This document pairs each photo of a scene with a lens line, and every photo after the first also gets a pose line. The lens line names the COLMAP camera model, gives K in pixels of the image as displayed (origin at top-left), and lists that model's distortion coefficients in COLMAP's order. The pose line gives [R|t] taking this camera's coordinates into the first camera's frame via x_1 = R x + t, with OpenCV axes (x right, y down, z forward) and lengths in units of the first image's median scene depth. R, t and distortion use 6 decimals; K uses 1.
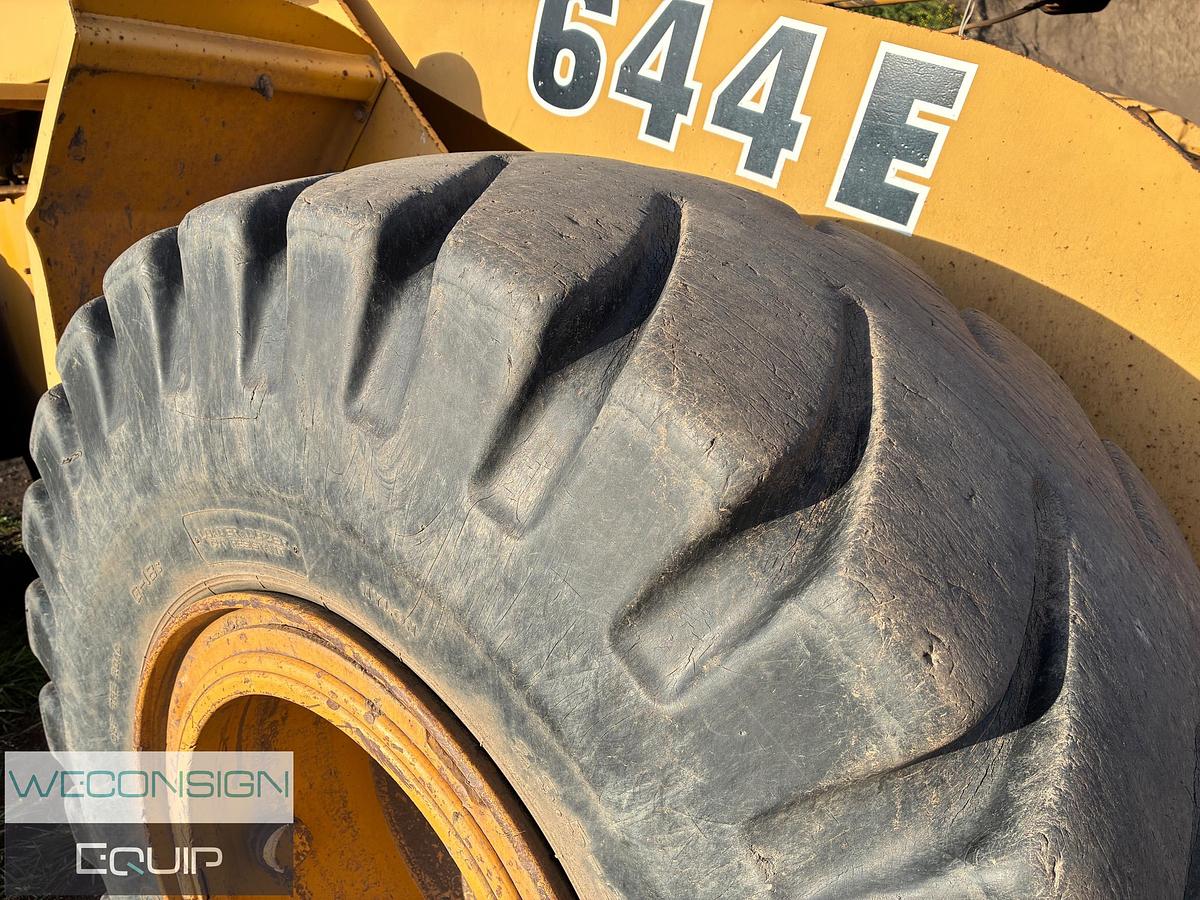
lens RADIAL K [[903.1, 0, 600.0], [0, 903.1, 450.0], [0, 0, 1]] dist [0.033541, -0.023785]
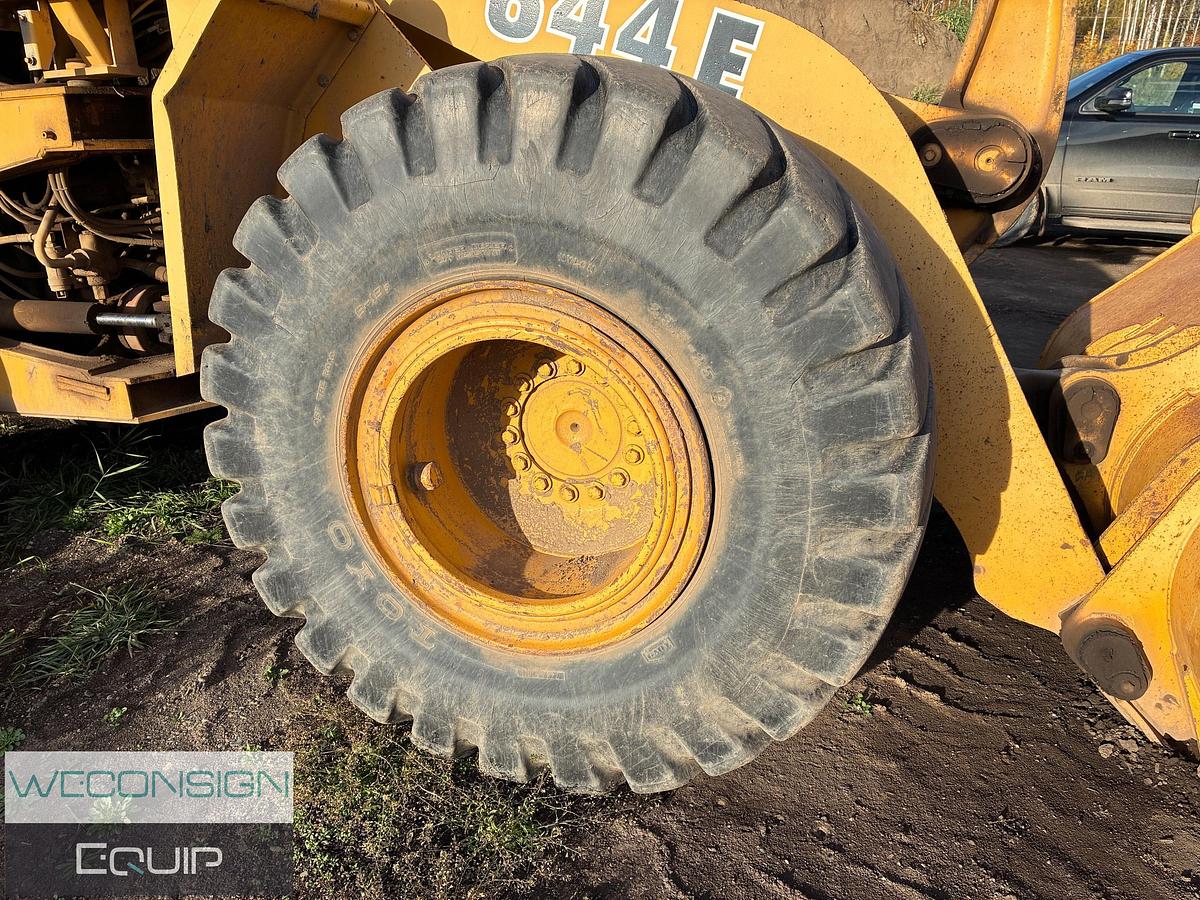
lens RADIAL K [[903.1, 0, 600.0], [0, 903.1, 450.0], [0, 0, 1]] dist [0.033541, -0.023785]
pose [[0.935798, -0.103252, 0.337077, -0.757070], [0.090149, 0.994445, 0.054341, 0.402333], [-0.340816, -0.020465, 0.939907, -0.839204]]
